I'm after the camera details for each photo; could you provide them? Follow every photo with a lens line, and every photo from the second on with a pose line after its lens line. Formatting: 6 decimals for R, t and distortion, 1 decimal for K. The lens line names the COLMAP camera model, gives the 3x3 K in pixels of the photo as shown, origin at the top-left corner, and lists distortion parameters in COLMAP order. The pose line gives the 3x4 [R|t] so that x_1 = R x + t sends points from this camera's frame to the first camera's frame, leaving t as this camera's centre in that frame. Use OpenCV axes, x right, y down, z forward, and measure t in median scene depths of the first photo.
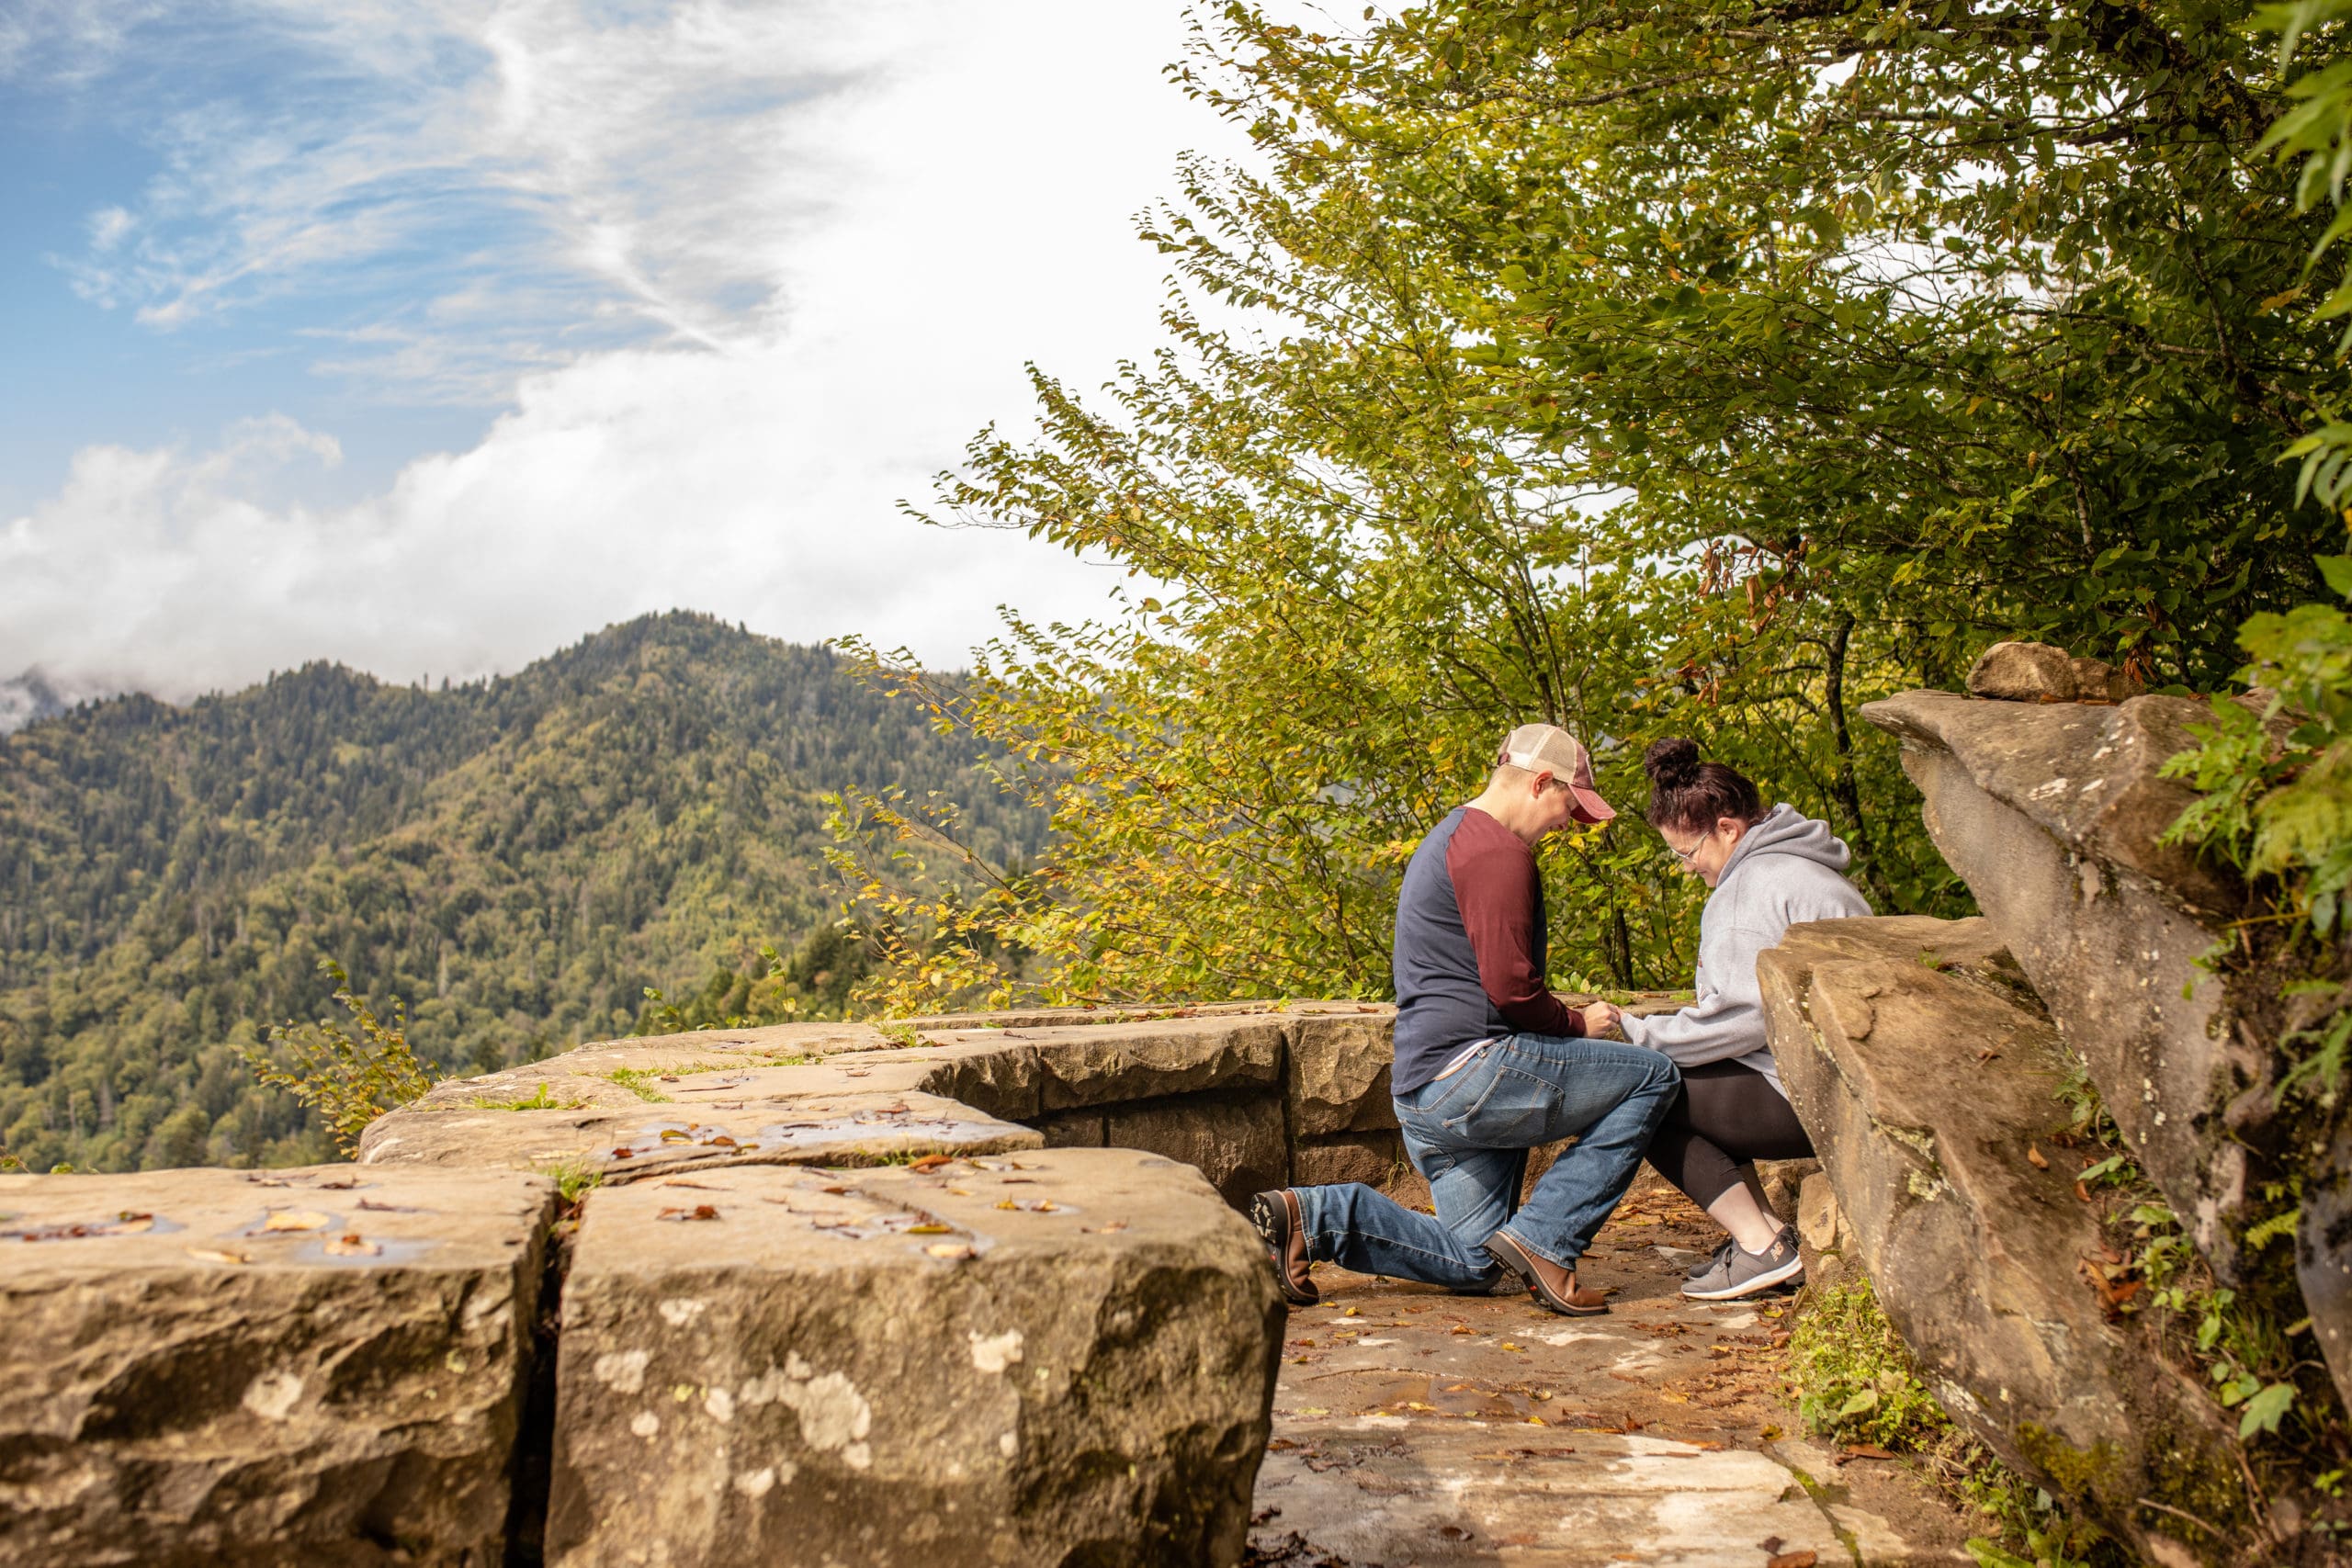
lens RADIAL K [[2216.7, 0, 1183.3], [0, 2216.7, 762.9], [0, 0, 1]] dist [-0.060058, 0.077518]
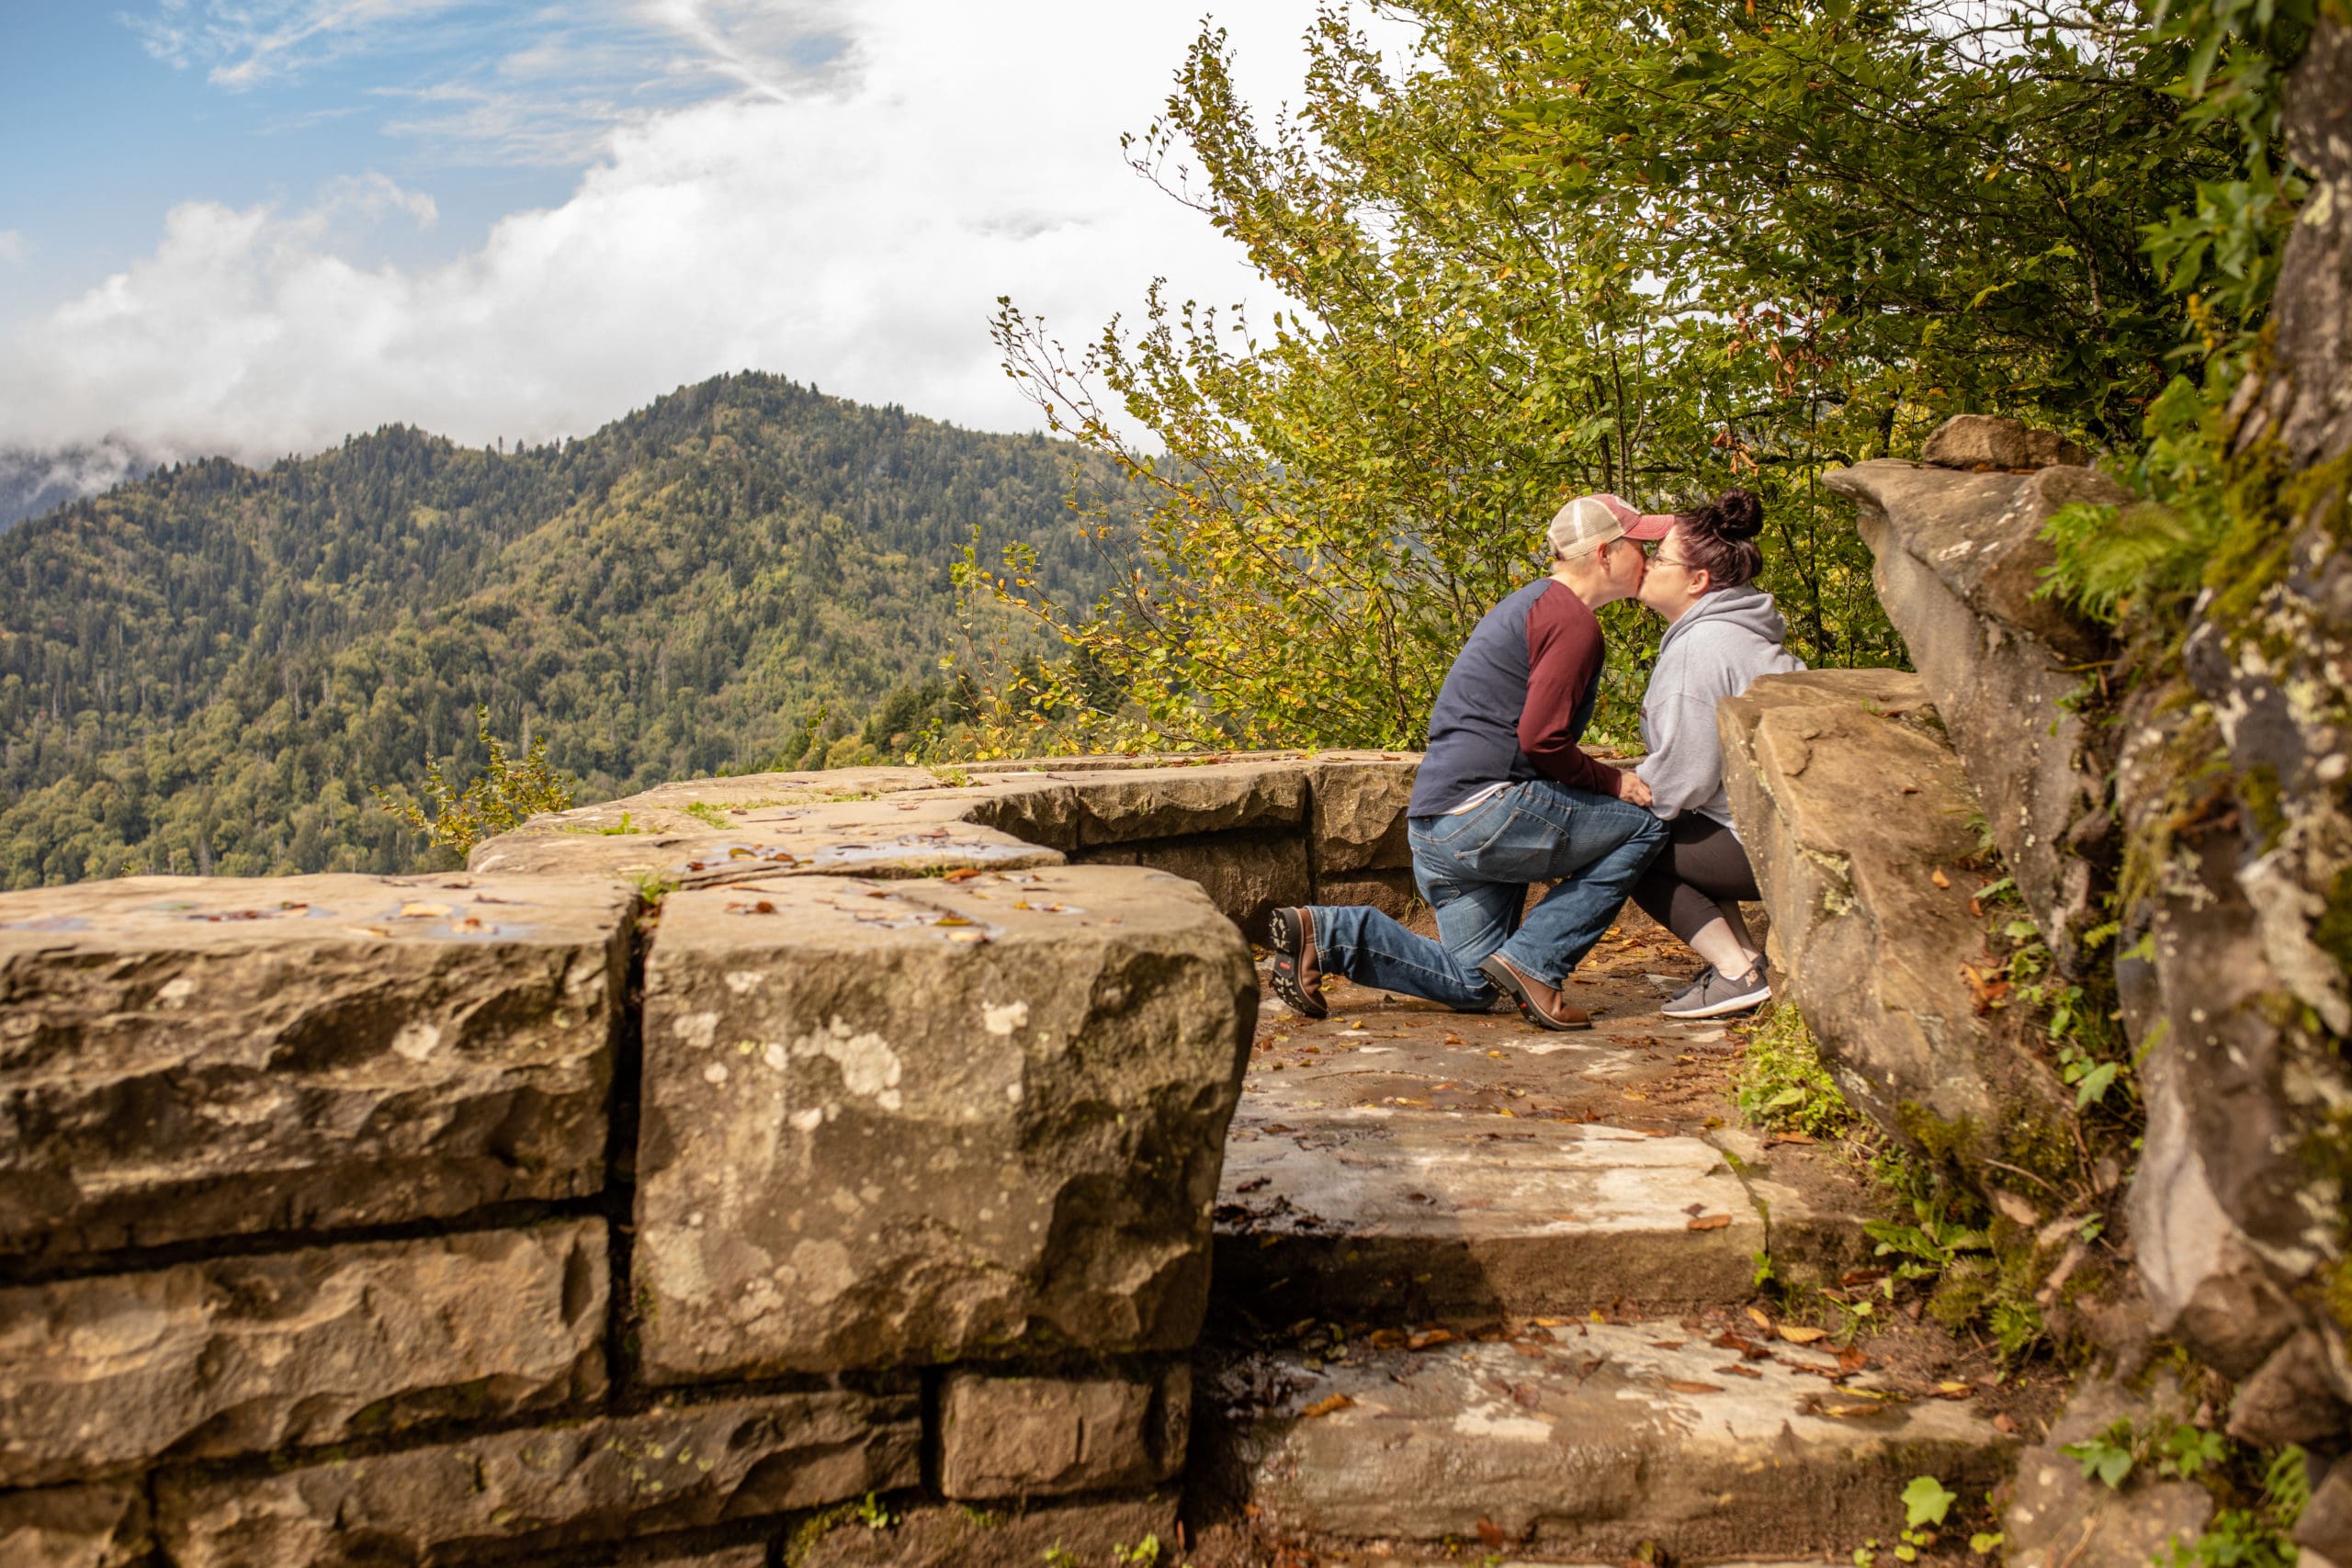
lens RADIAL K [[2216.7, 0, 1183.3], [0, 2216.7, 762.9], [0, 0, 1]] dist [-0.060058, 0.077518]
pose [[0.999447, 0.003339, -0.033099, 0.044234], [0.000215, 0.994281, 0.106793, -0.000352], [0.033266, -0.106741, 0.993730, -0.154427]]
